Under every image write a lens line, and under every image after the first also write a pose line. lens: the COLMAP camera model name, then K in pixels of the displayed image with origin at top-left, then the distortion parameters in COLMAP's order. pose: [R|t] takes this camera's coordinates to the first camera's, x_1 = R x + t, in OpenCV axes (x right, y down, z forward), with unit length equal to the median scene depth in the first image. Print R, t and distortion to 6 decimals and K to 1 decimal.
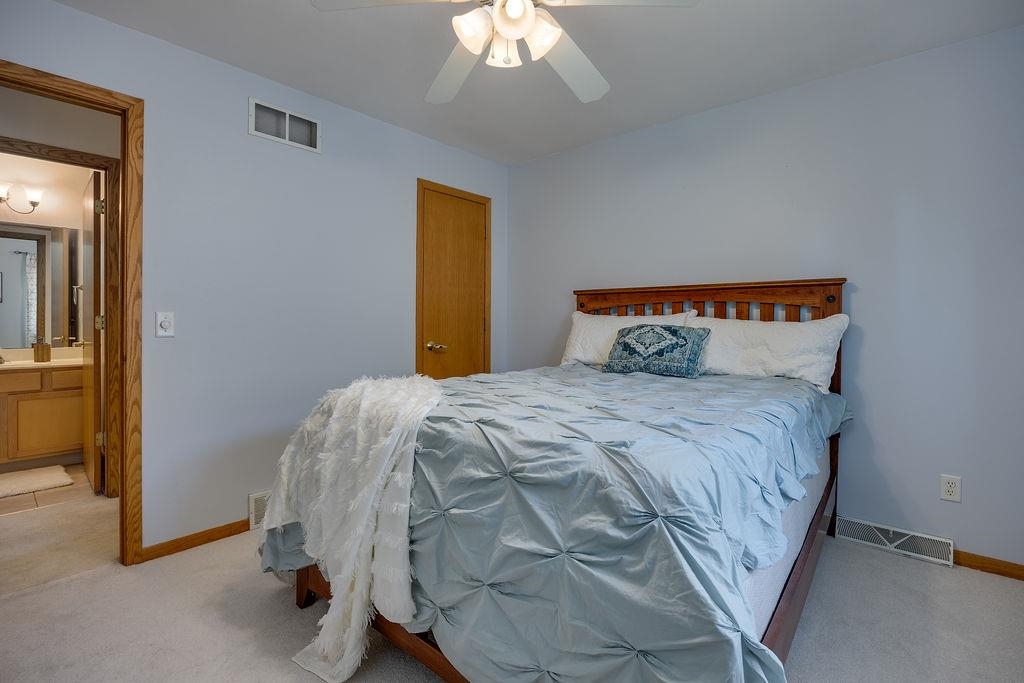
lens RADIAL K [[470.3, 0, 513.8], [0, 470.3, 325.1], [0, 0, 1]] dist [-0.002704, -0.000555]
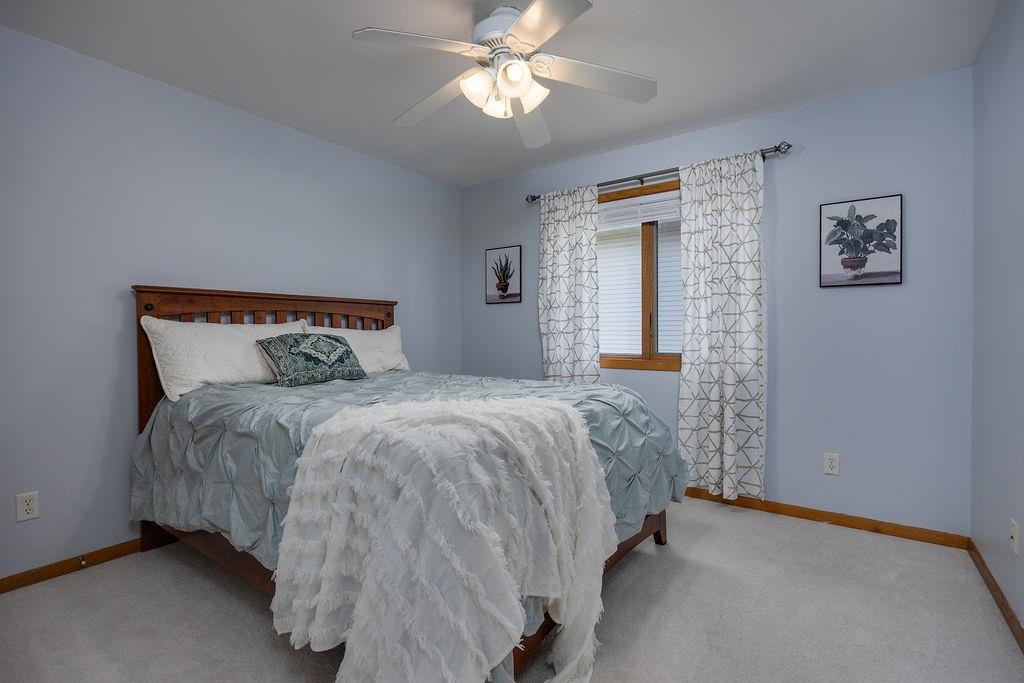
lens RADIAL K [[489.6, 0, 511.1], [0, 489.6, 337.4], [0, 0, 1]] dist [0.000682, -0.000031]
pose [[-0.106950, -0.017194, 0.994116, -0.815885], [0.009992, 0.999781, 0.018367, -0.008029], [-0.994214, 0.011898, -0.106755, 0.716054]]
